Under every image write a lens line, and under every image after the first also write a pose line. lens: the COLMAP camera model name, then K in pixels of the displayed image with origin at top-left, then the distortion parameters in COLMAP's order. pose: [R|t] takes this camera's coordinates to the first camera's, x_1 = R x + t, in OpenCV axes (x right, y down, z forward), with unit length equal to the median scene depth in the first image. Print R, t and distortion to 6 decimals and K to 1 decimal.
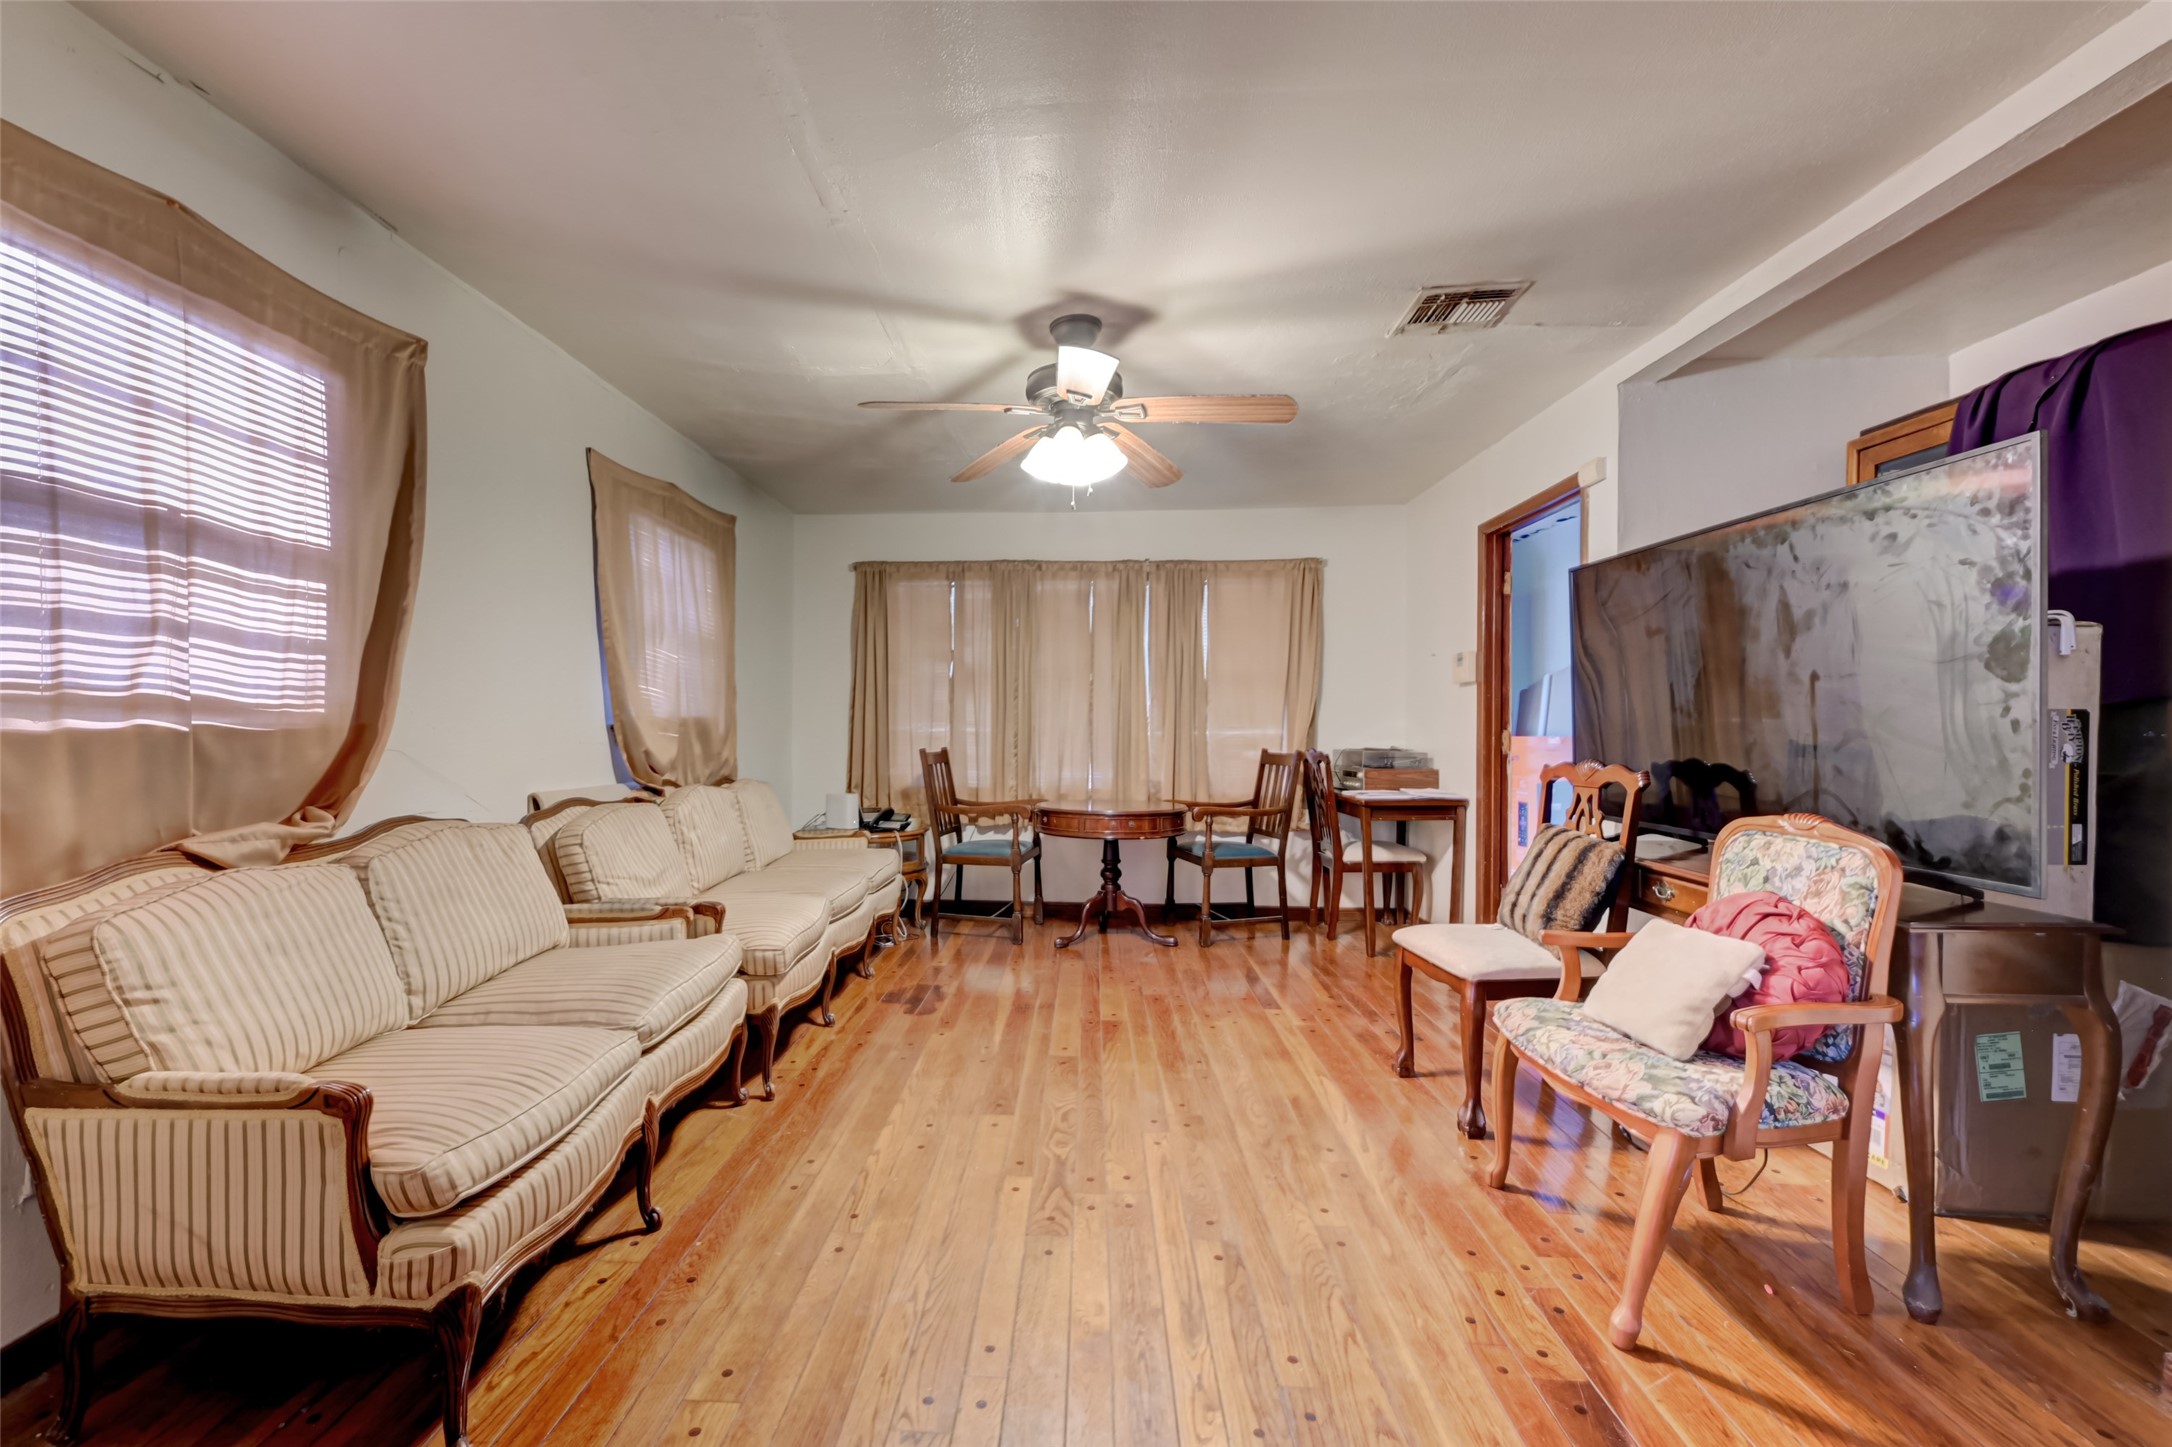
lens RADIAL K [[912.8, 0, 1029.8], [0, 912.8, 724.3], [0, 0, 1]] dist [-0.000748, -0.001436]
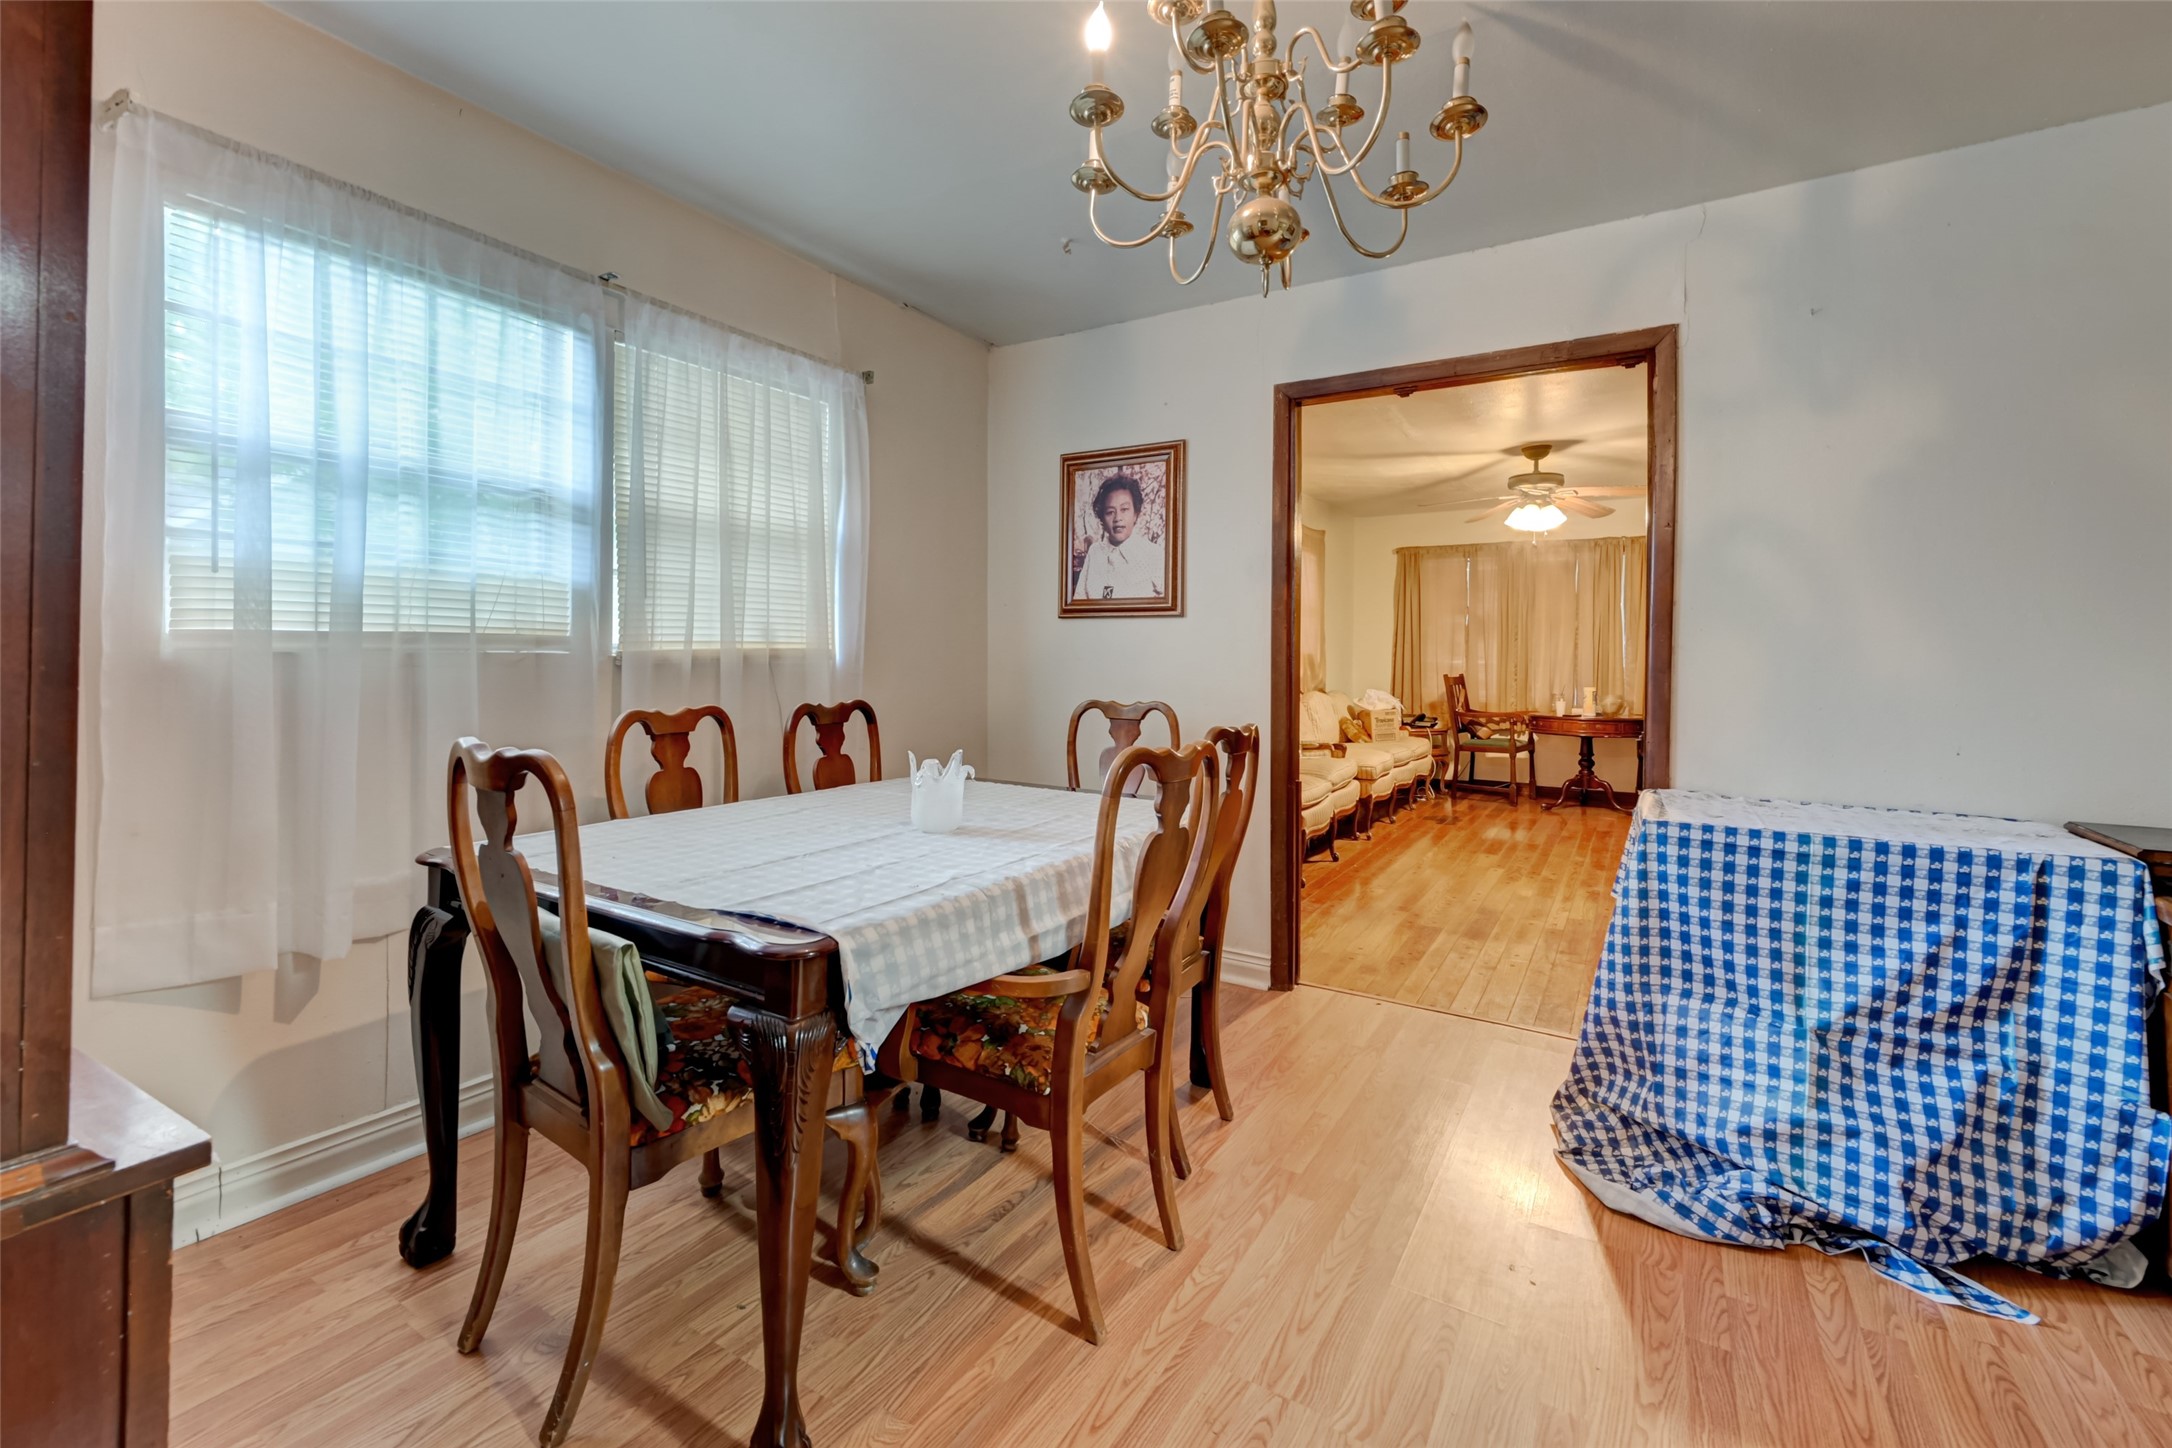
lens RADIAL K [[912.8, 0, 1091.7], [0, 912.8, 654.3], [0, 0, 1]] dist [-0.000748, -0.001436]
pose [[0.887531, 0.003495, -0.460735, 0.089793], [-0.003992, 0.999992, -0.000105, -0.005852], [0.460731, 0.001932, 0.887538, -0.953060]]
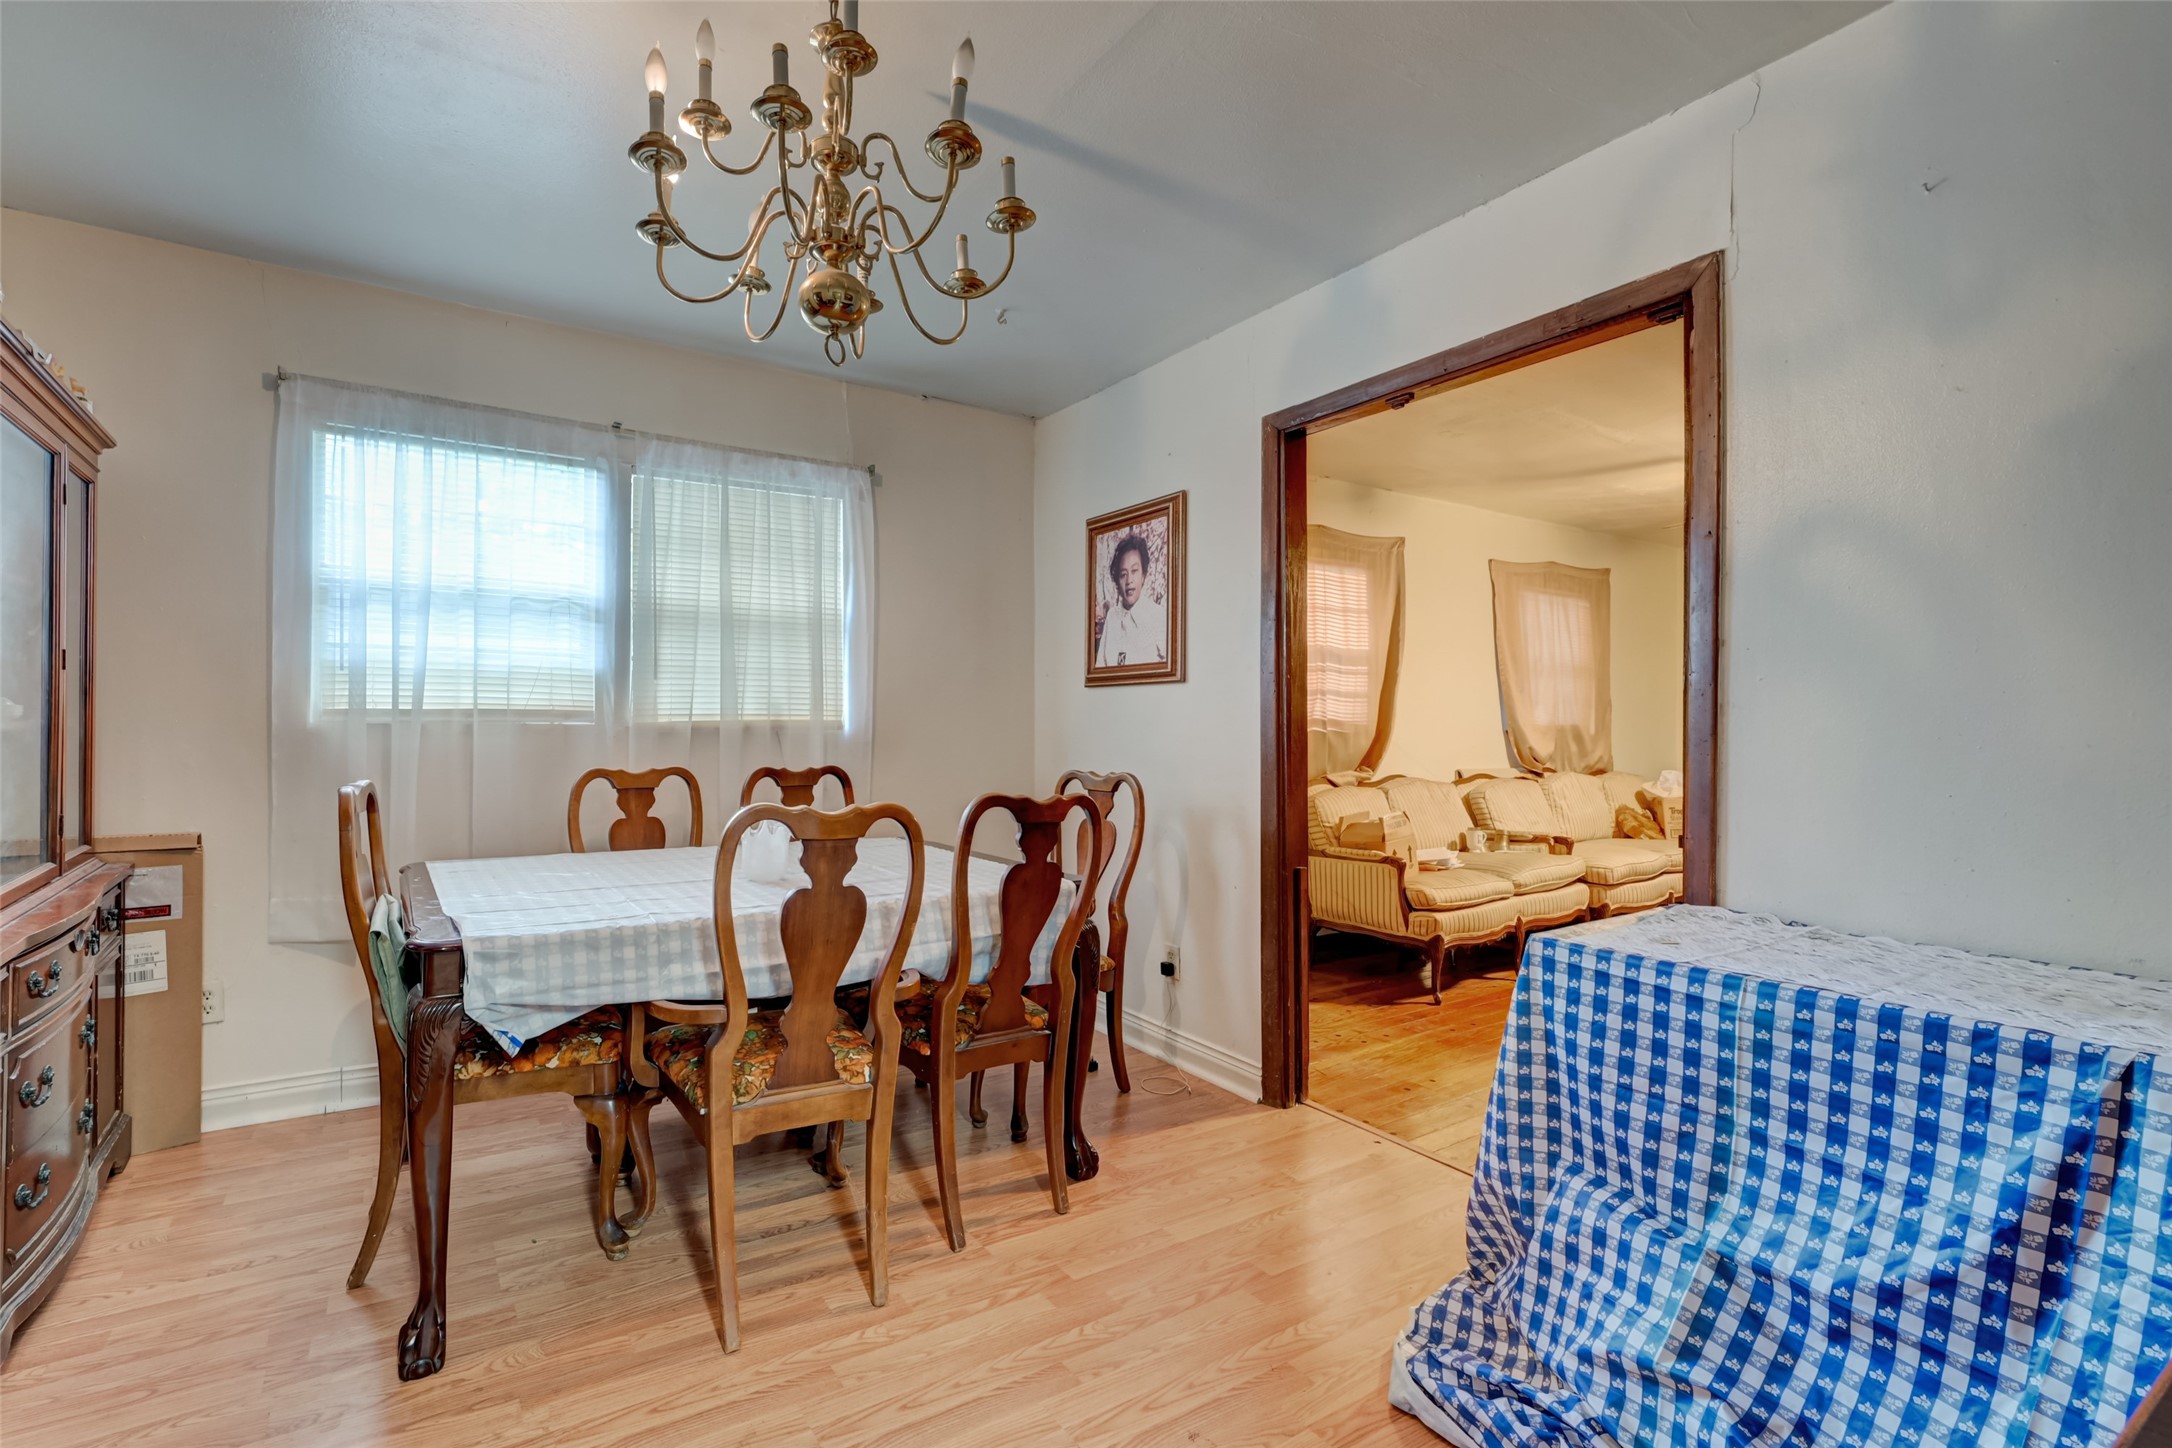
lens RADIAL K [[940.7, 0, 976.2], [0, 940.7, 723.1], [0, 0, 1]] dist [-0.002103, -0.000179]
pose [[0.571635, -0.009185, -0.820457, 0.378766], [0.001597, 0.999948, -0.010081, 0.003693], [0.820507, 0.004452, 0.571620, -0.734448]]
